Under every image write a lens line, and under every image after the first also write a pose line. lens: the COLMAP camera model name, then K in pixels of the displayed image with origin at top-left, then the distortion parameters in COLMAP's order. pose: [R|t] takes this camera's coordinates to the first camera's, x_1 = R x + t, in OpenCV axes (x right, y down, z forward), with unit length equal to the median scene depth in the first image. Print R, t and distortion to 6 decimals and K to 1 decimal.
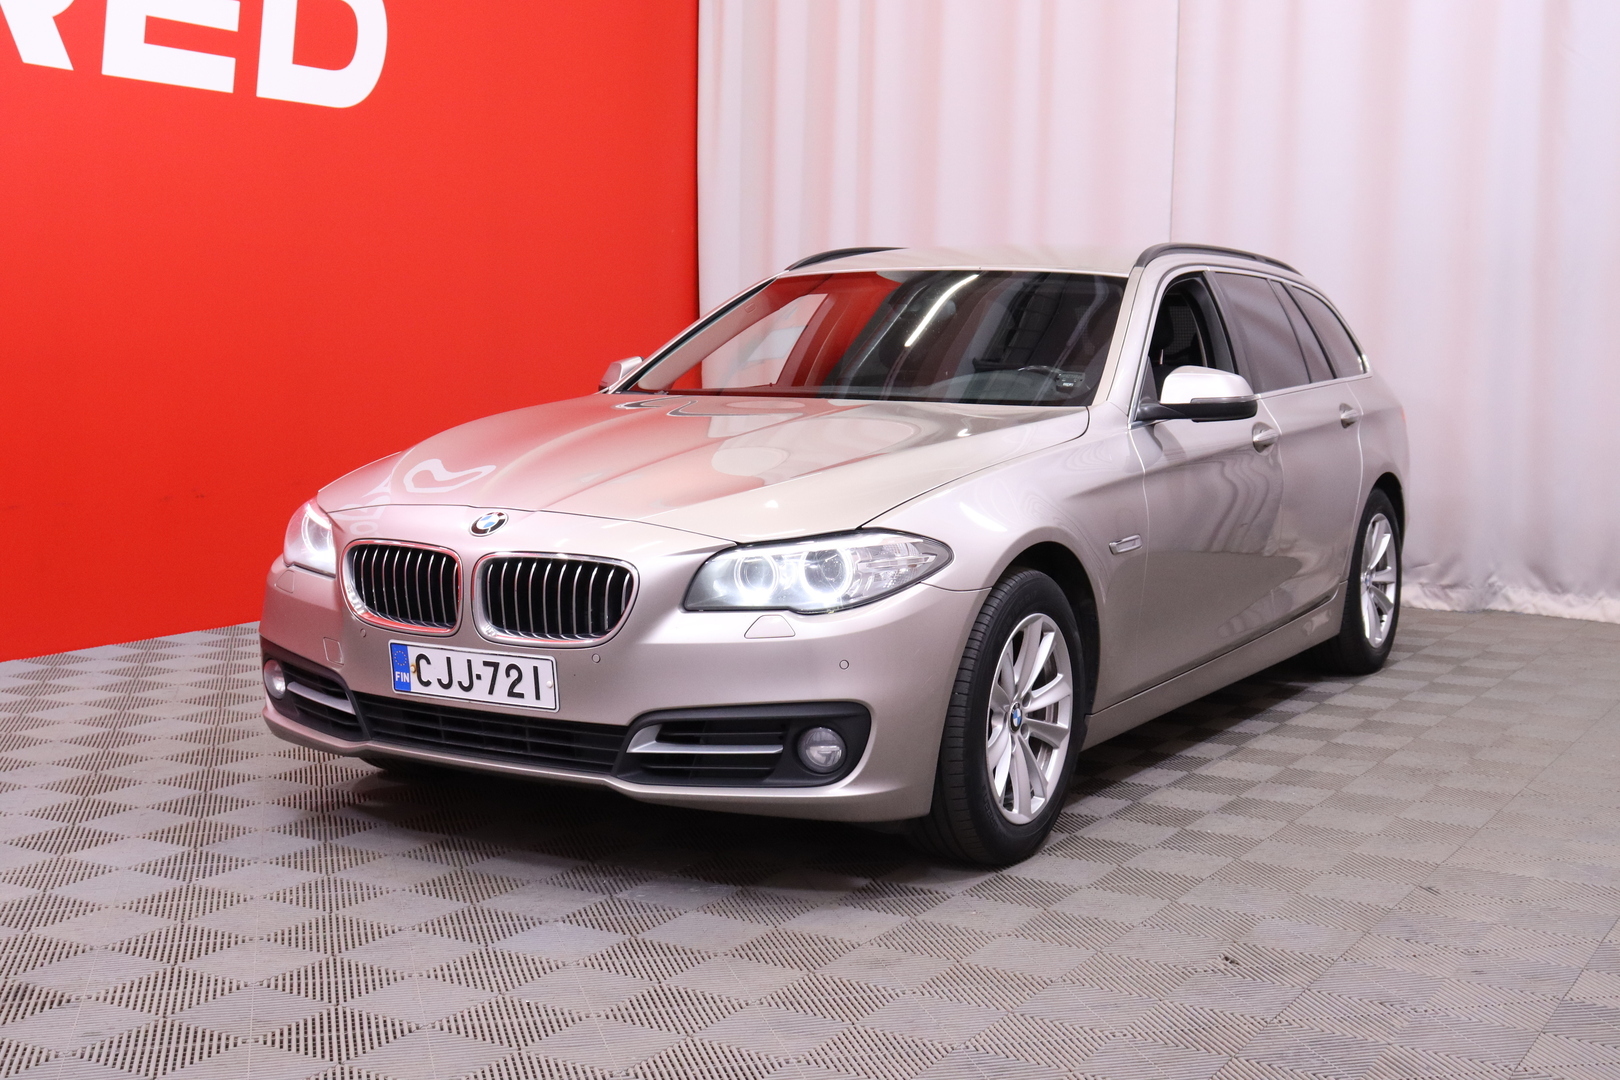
lens RADIAL K [[2199.2, 0, 812.0], [0, 2199.2, 548.3], [0, 0, 1]] dist [0.006412, 0.000000]
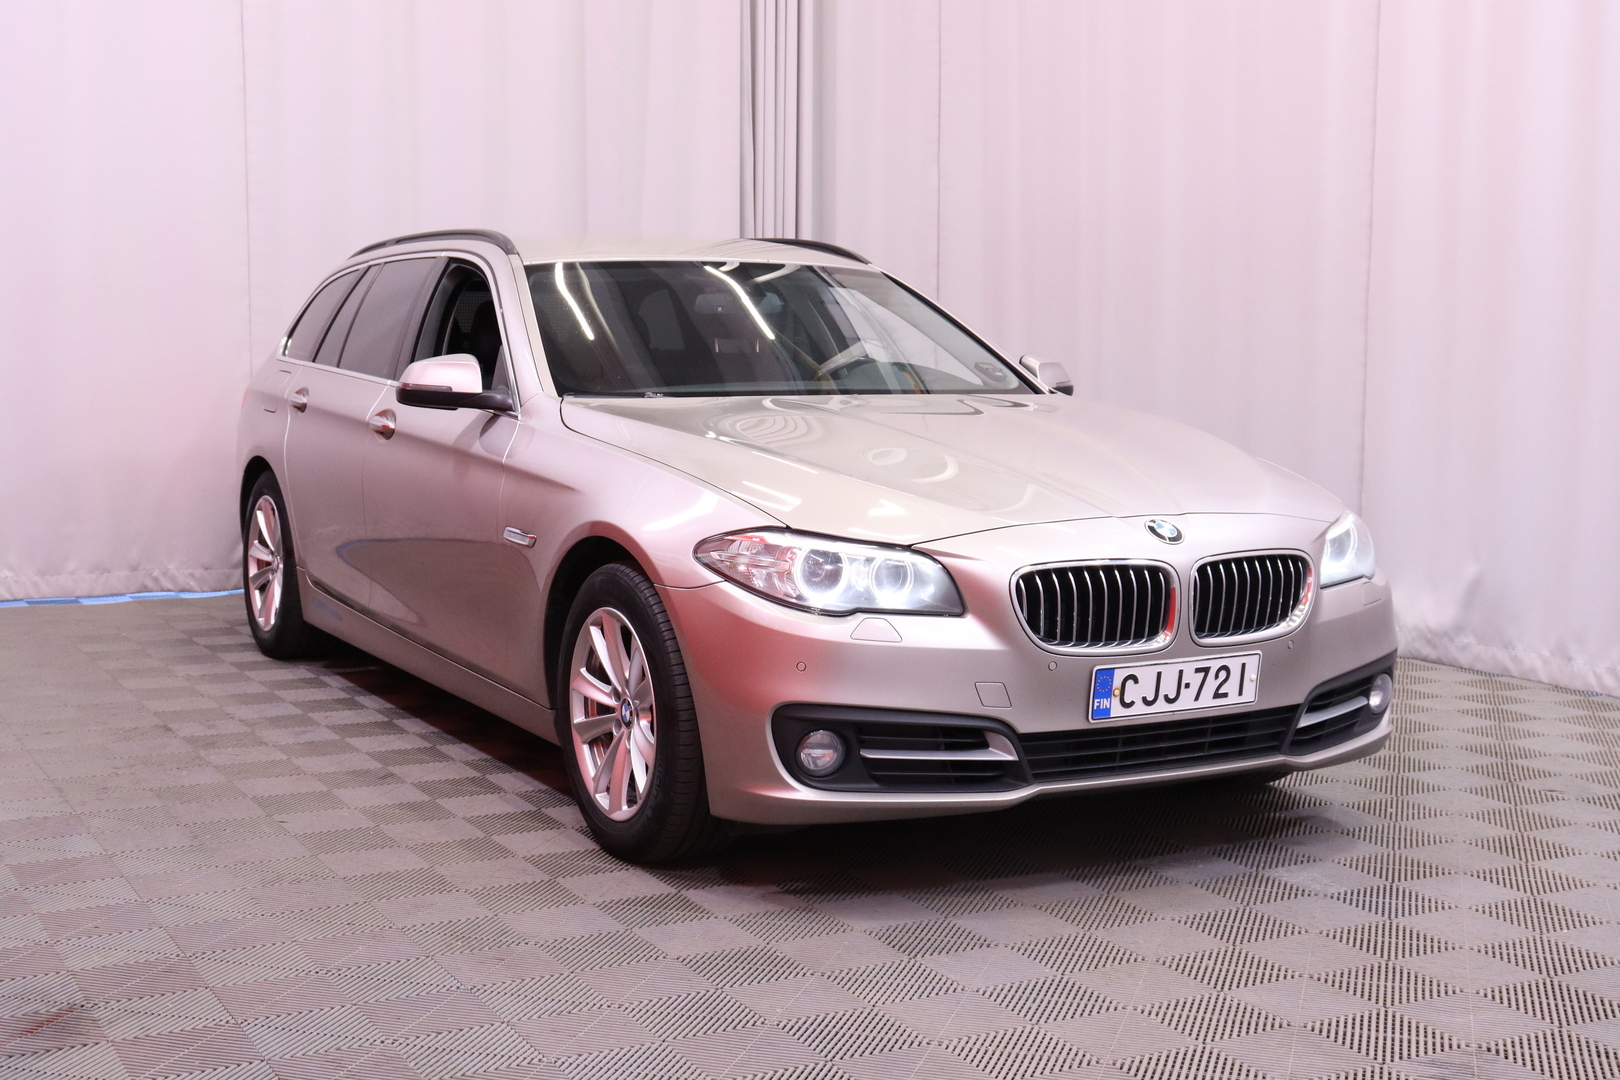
lens RADIAL K [[2199.2, 0, 868.8], [0, 2199.2, 558.2], [0, 0, 1]] dist [0.006412, 0.000000]
pose [[0.473747, -0.105512, 0.874317, -1.084735], [0.086520, 0.993570, 0.073023, -0.083636], [-0.876401, 0.041052, 0.479830, 0.651650]]
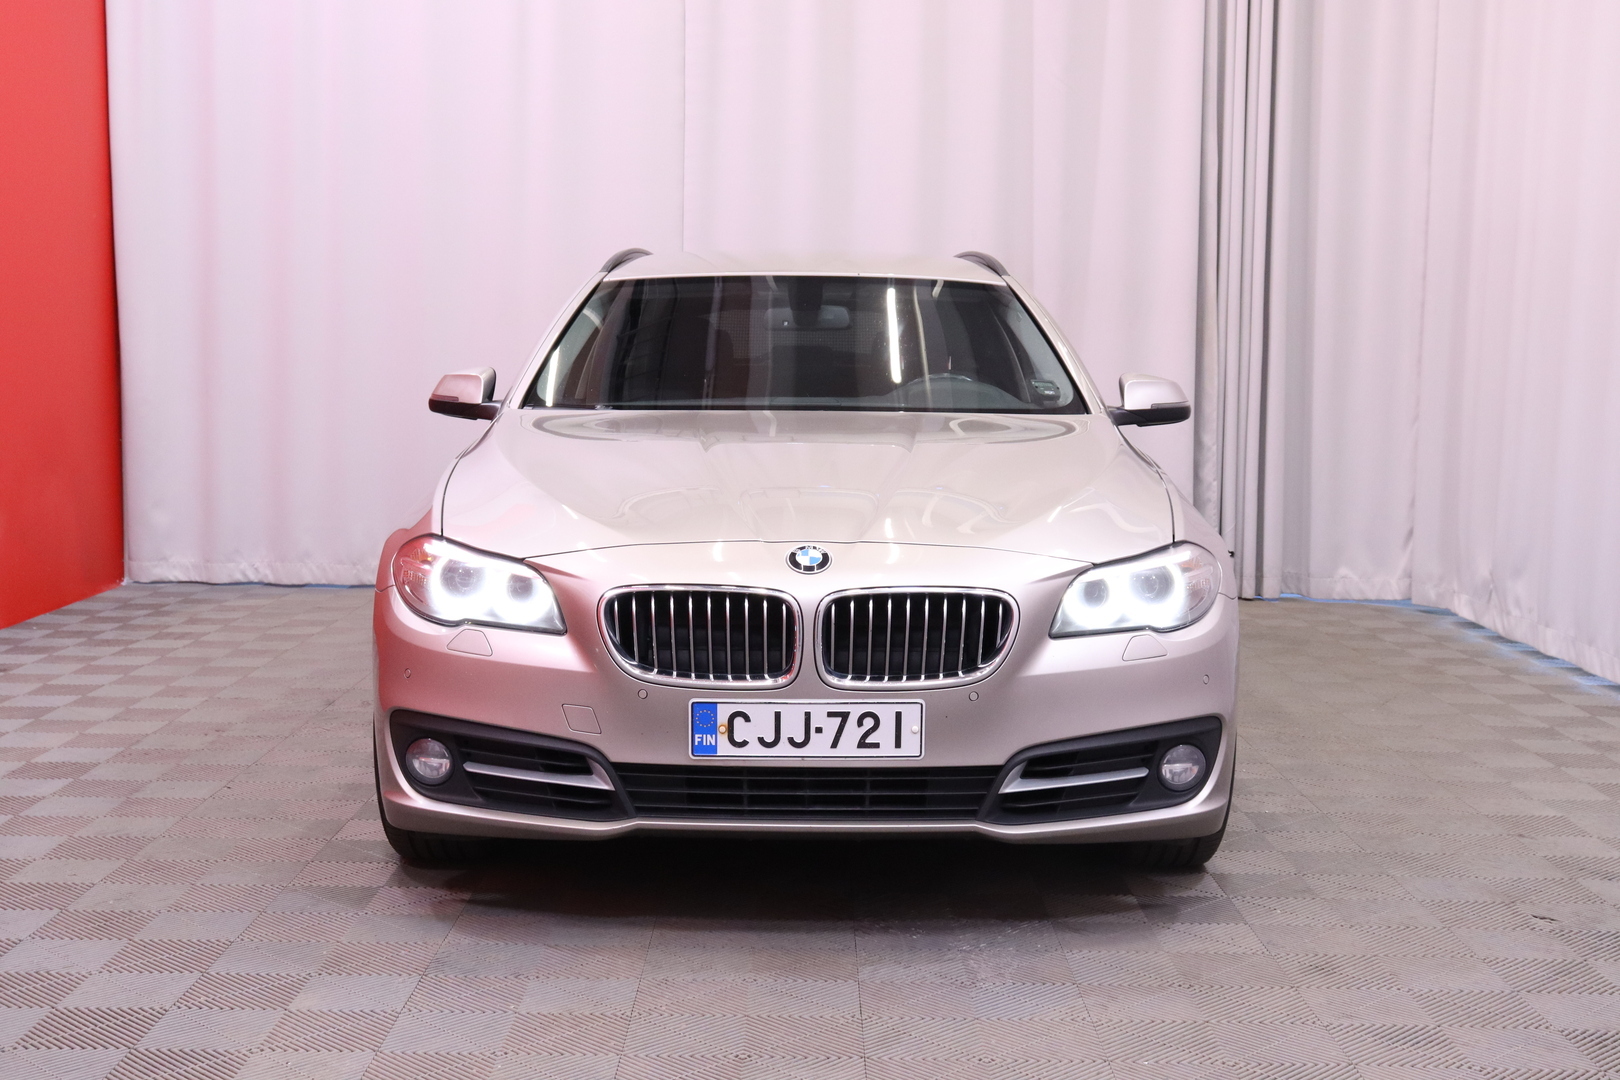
lens RADIAL K [[2199.2, 0, 815.4], [0, 2199.2, 537.4], [0, 0, 1]] dist [0.006412, 0.000000]
pose [[0.858132, -0.054854, 0.510490, -0.610994], [0.056690, 0.998320, 0.011978, -0.031251], [-0.510290, 0.018661, 0.859800, 0.226734]]
